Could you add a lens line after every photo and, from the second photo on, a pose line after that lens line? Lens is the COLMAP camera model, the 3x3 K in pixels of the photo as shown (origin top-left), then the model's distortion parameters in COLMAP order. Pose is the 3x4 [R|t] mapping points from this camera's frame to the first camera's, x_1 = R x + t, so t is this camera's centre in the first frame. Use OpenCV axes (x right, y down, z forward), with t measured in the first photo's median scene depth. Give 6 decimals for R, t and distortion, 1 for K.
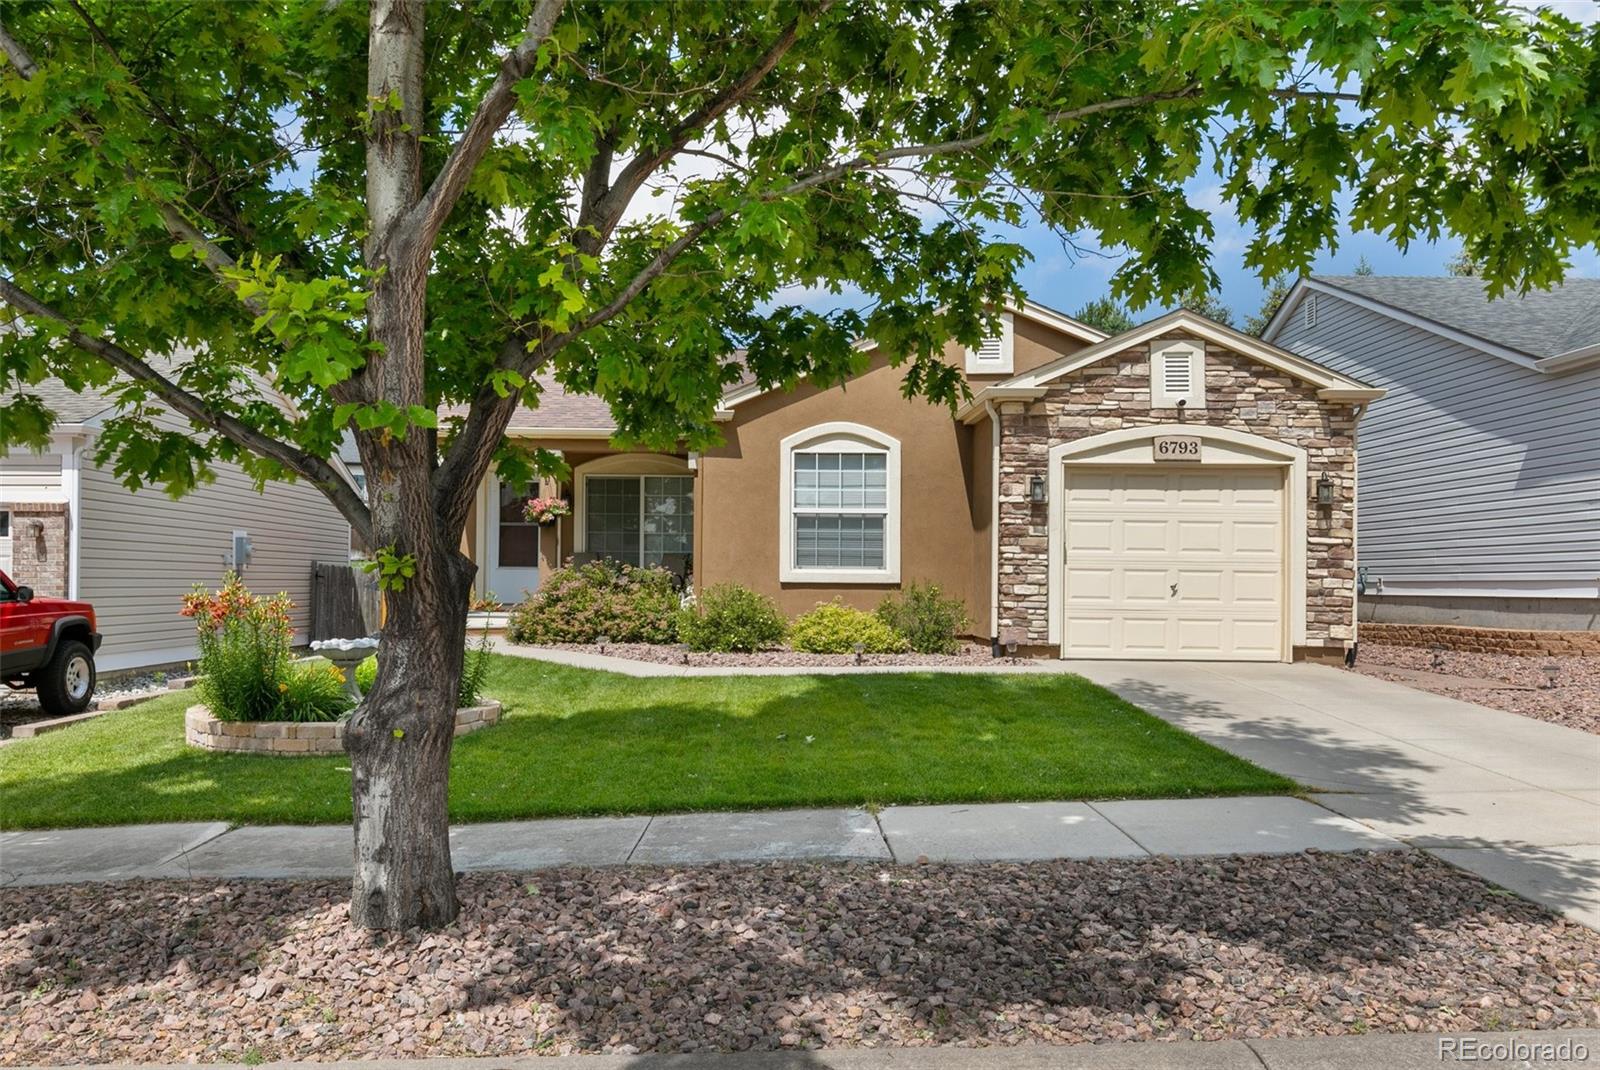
lens RADIAL K [[1189.1, 0, 792.0], [0, 1189.1, 571.4], [0, 0, 1]] dist [-0.009965, -0.000840]
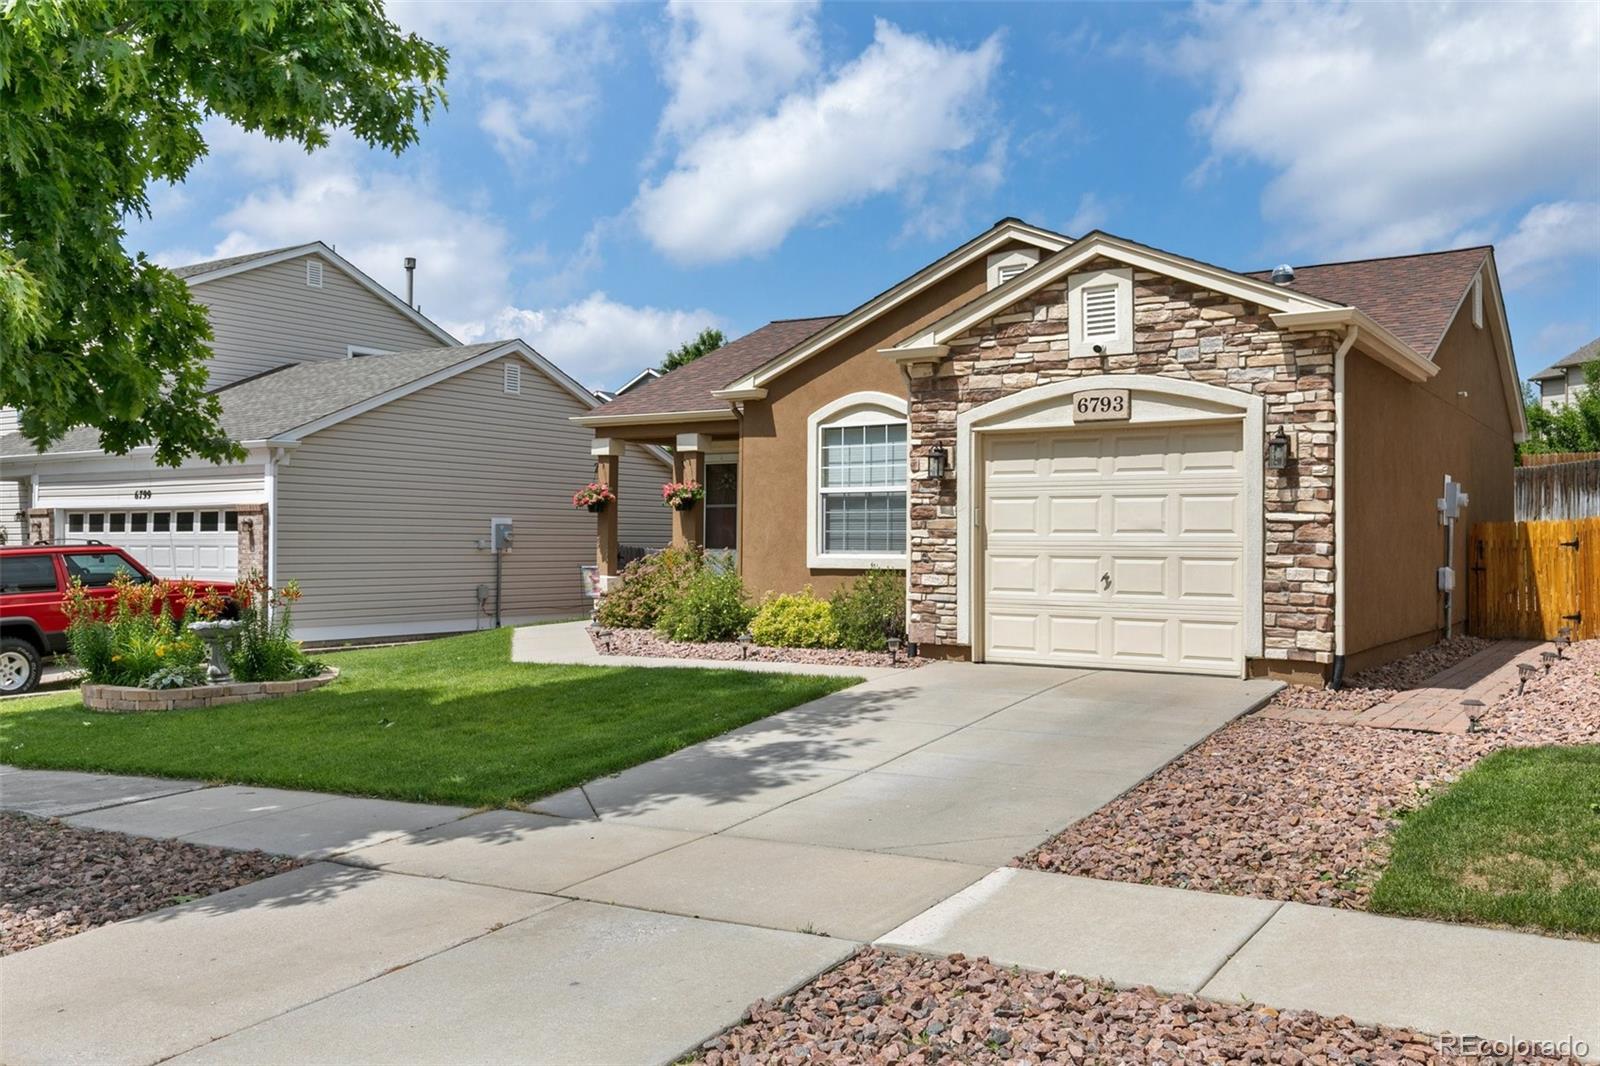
lens RADIAL K [[1399.3, 0, 801.7], [0, 1399.3, 537.2], [0, 0, 1]] dist [-0.008731, -0.001205]
pose [[0.831977, -0.009201, -0.554734, 0.680264], [0.007273, 0.999957, -0.005678, -0.010446], [0.554762, 0.000689, 0.832008, 0.100337]]
